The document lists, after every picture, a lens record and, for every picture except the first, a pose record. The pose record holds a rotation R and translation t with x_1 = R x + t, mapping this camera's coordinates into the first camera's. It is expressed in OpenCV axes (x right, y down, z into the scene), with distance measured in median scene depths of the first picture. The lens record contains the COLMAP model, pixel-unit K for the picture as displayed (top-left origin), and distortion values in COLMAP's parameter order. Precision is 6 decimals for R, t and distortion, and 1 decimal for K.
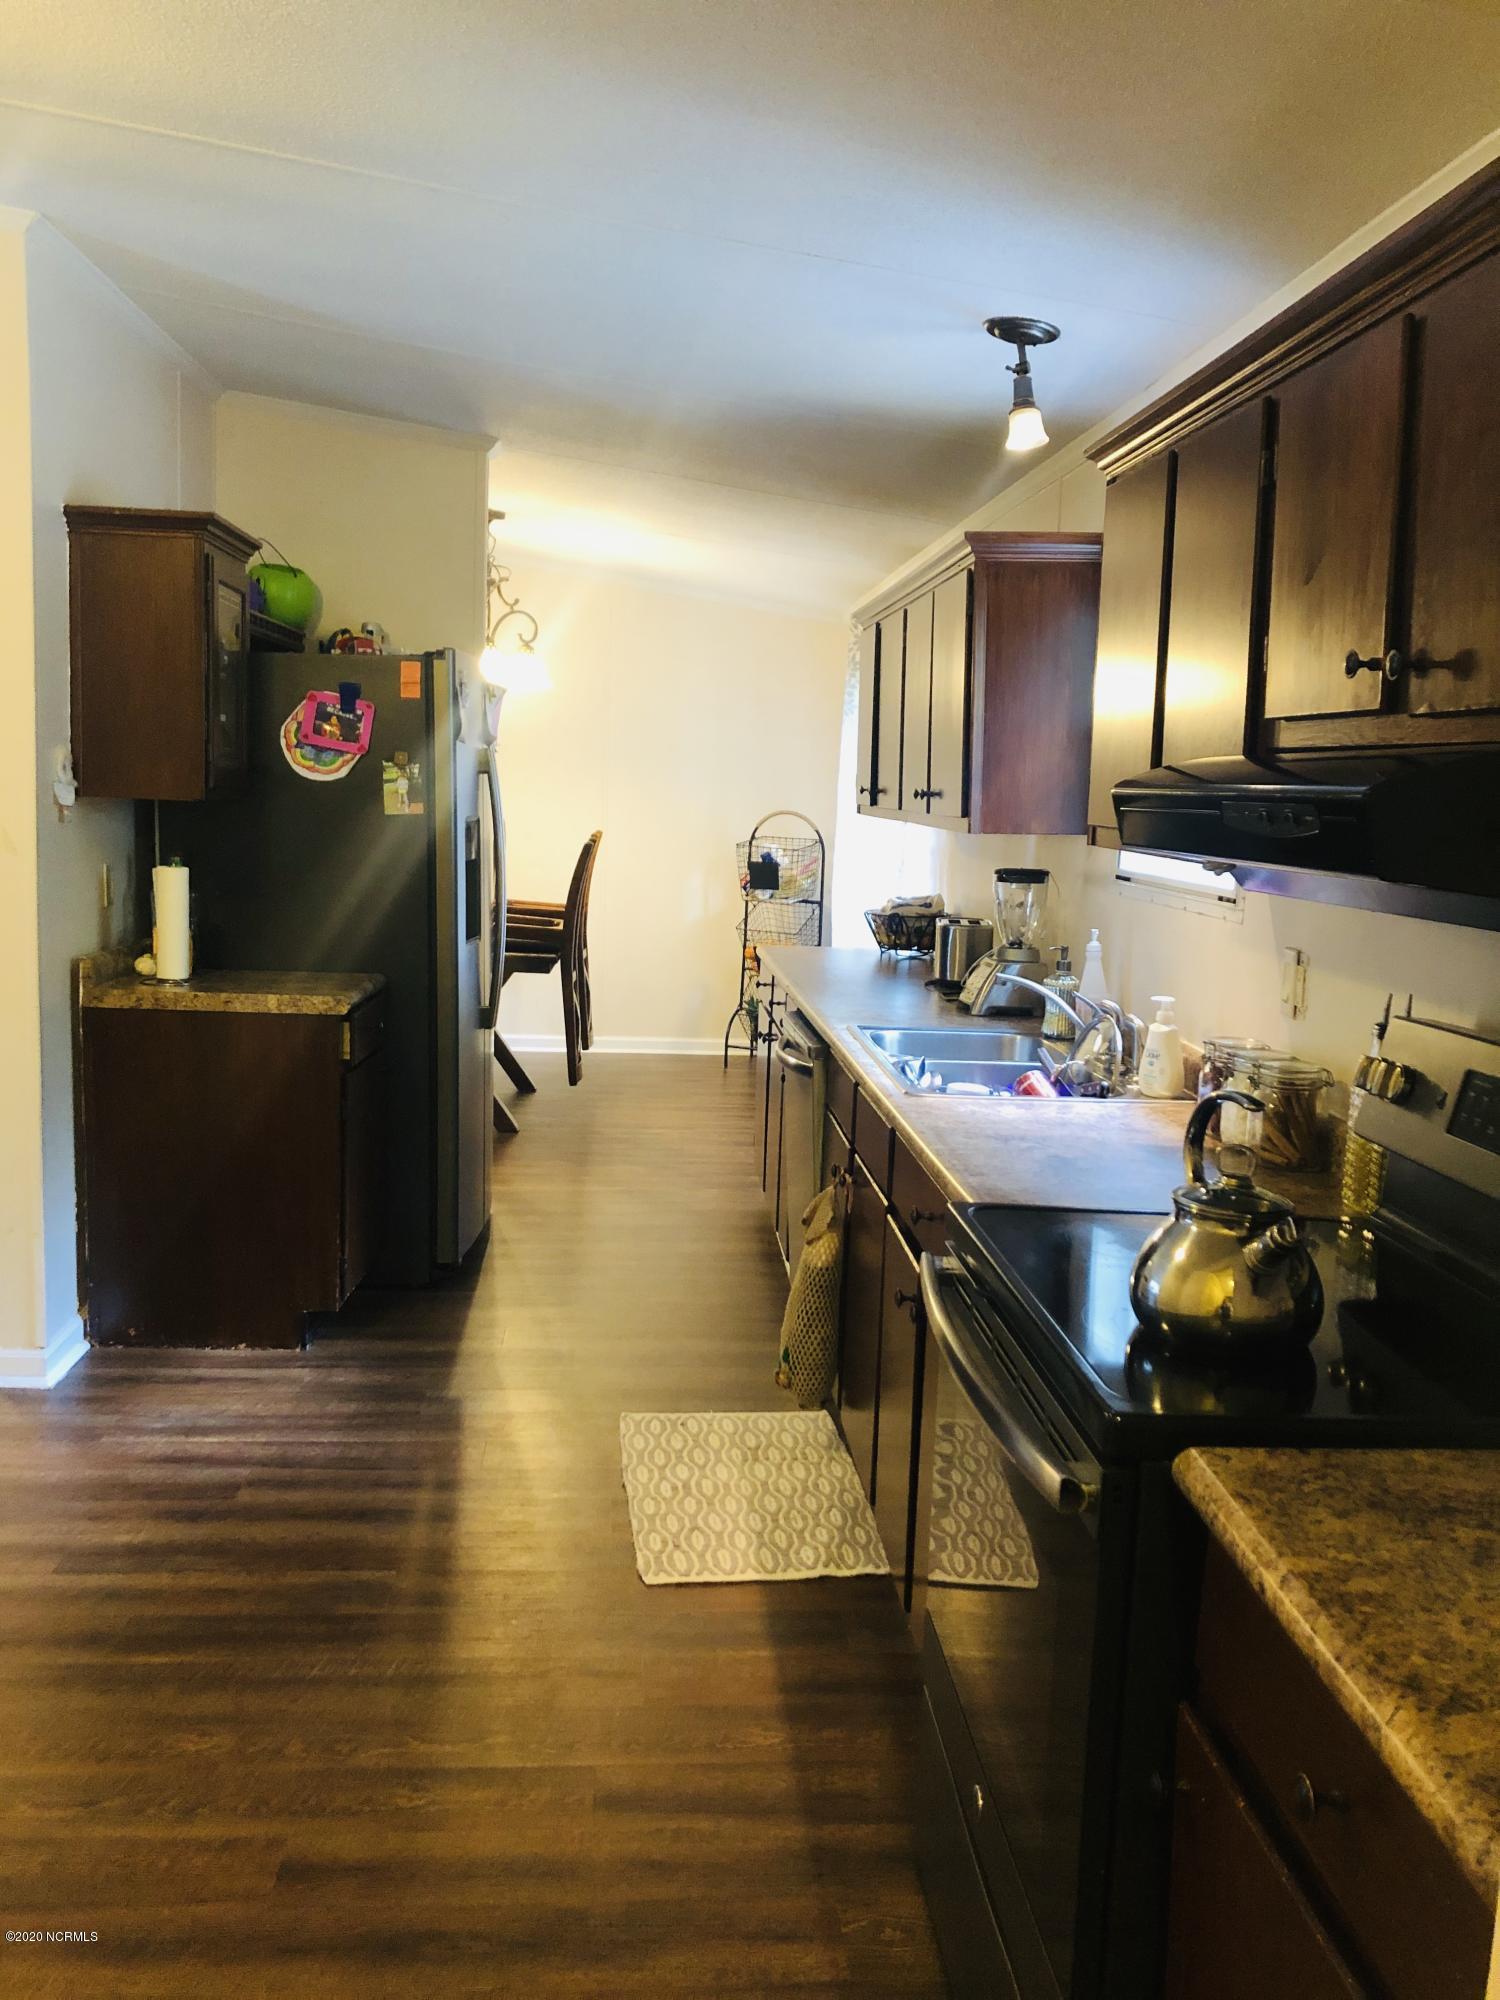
lens RADIAL K [[1646.5, 0, 751.5], [0, 1646.5, 995.5], [0, 0, 1]] dist [0.008065, 0.001755]
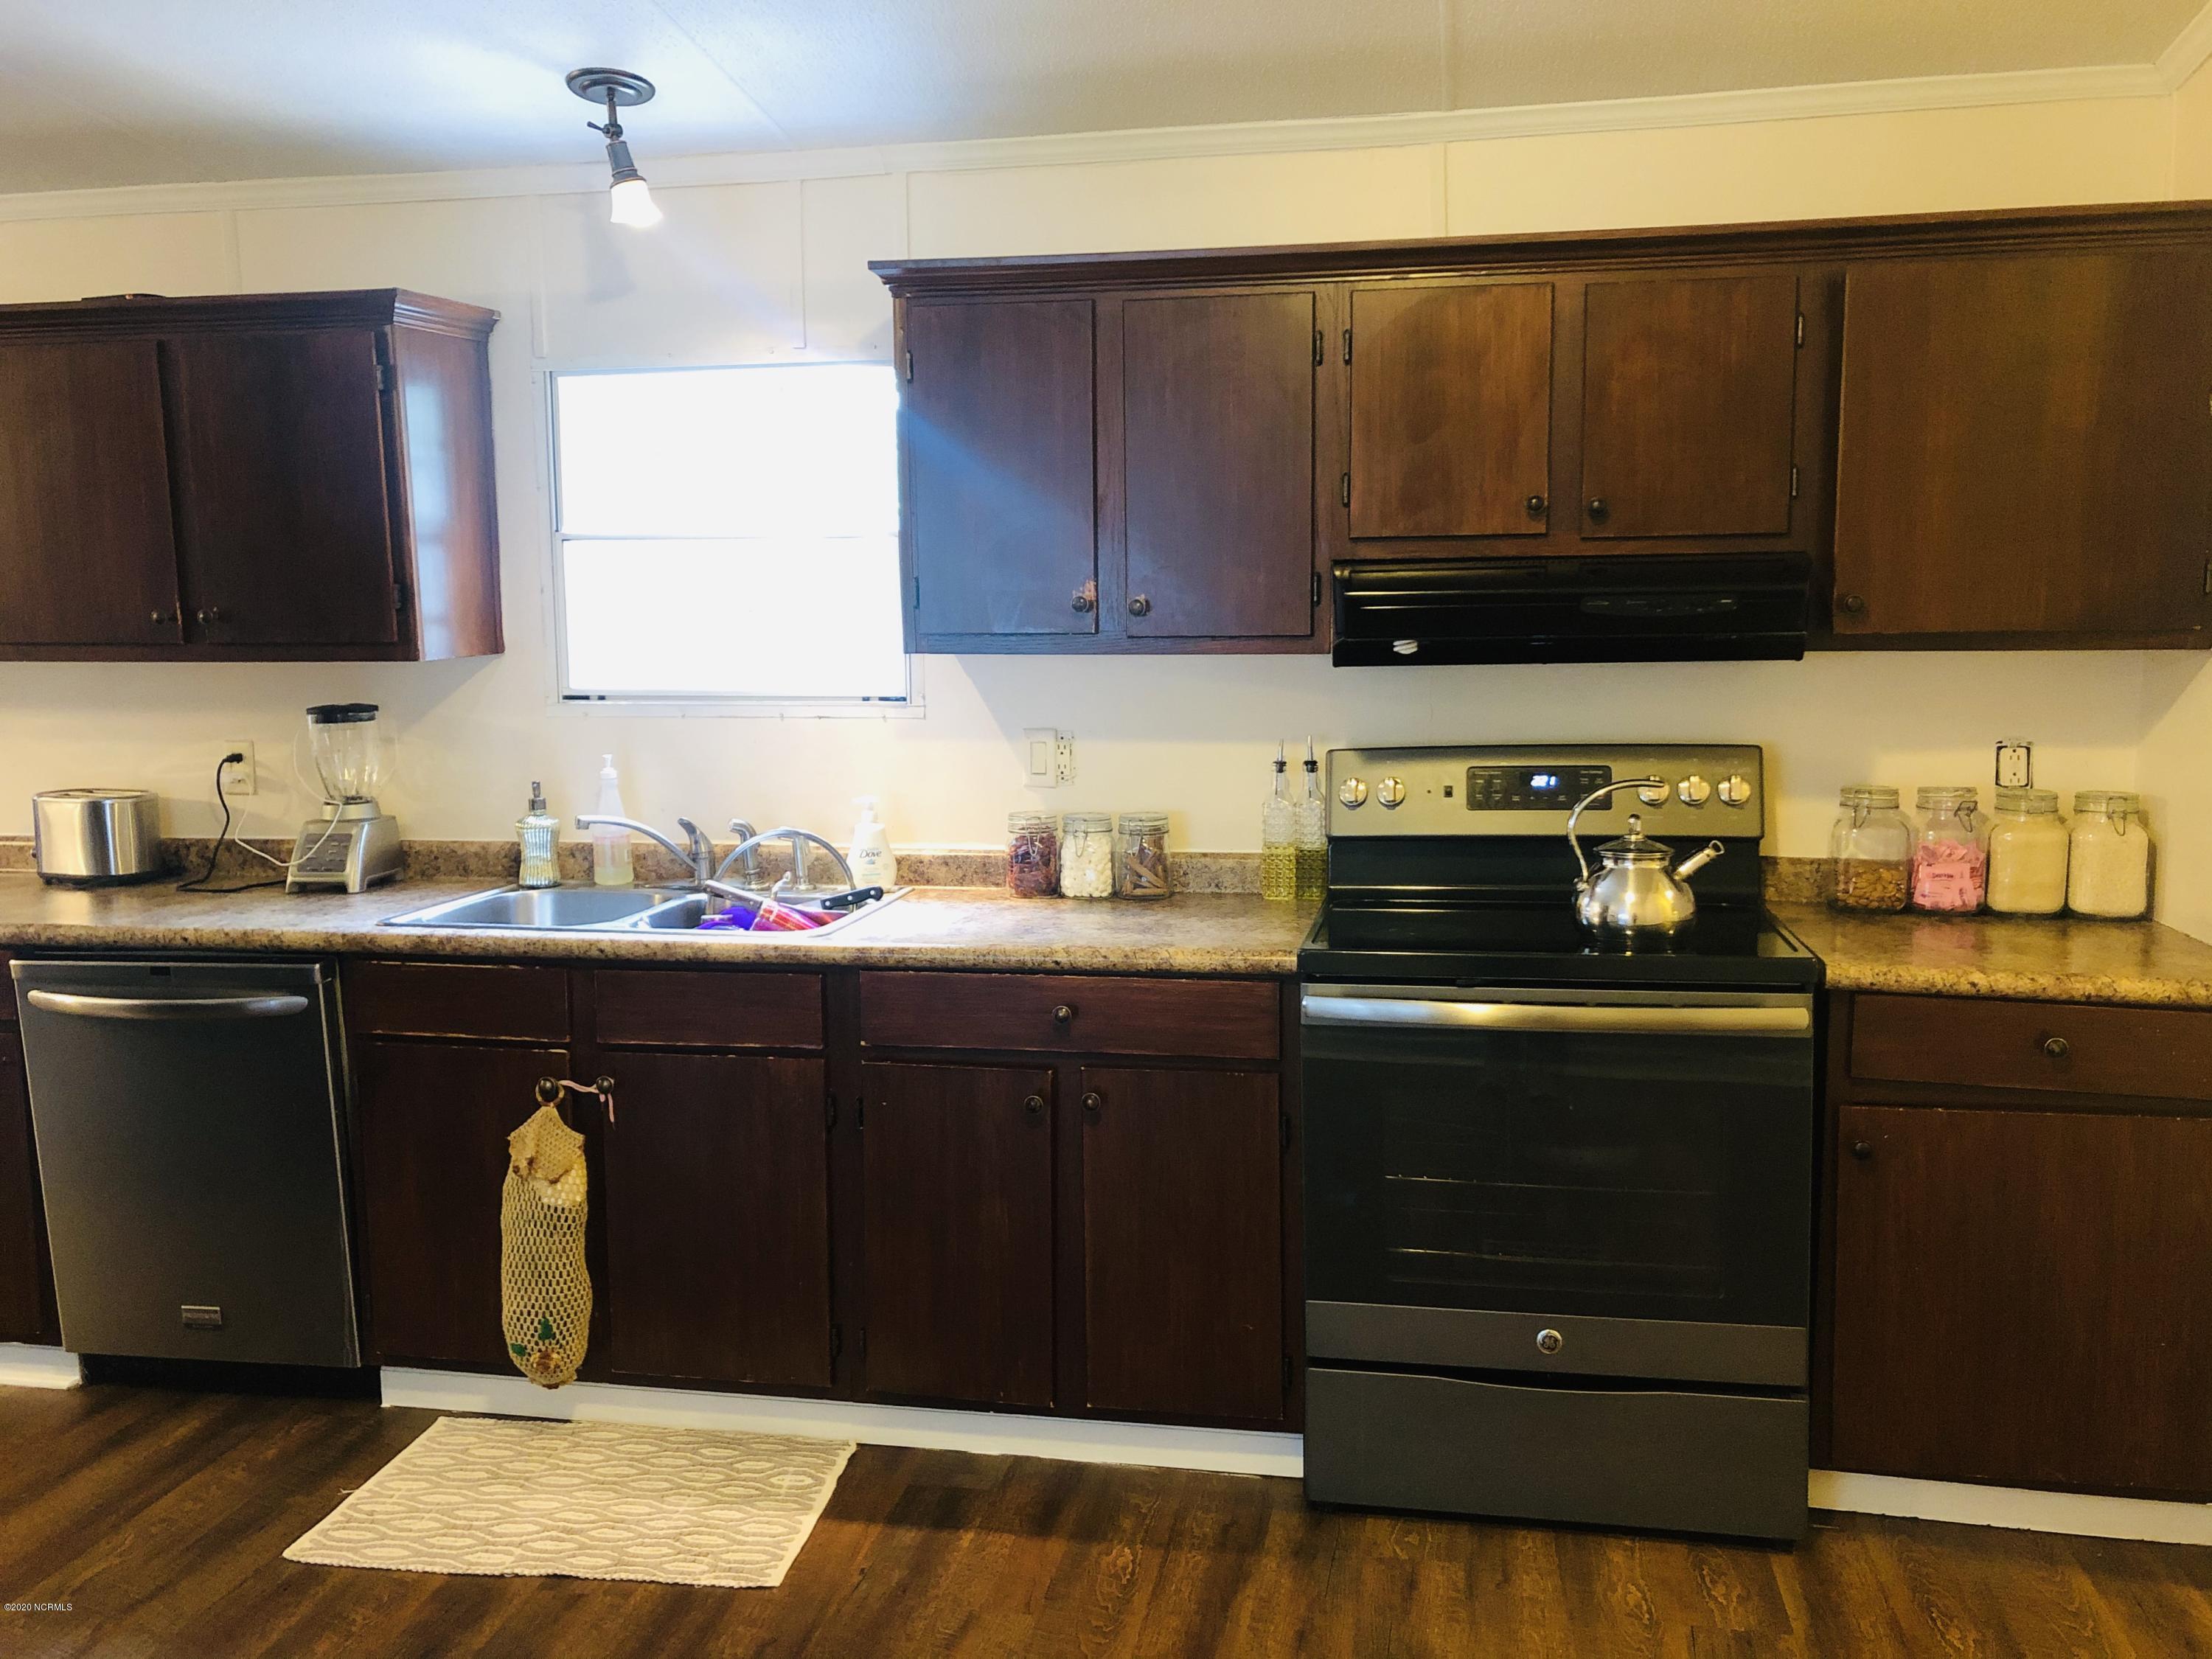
lens RADIAL K [[1821.0, 0, 1110.1], [0, 1821.0, 833.4], [0, 0, 1]] dist [0.008065, 0.001755]
pose [[0.252451, -0.159522, 0.954370, -0.763319], [0.140579, 0.981898, 0.126937, -0.095586], [-0.957343, 0.102119, 0.270307, 0.514873]]
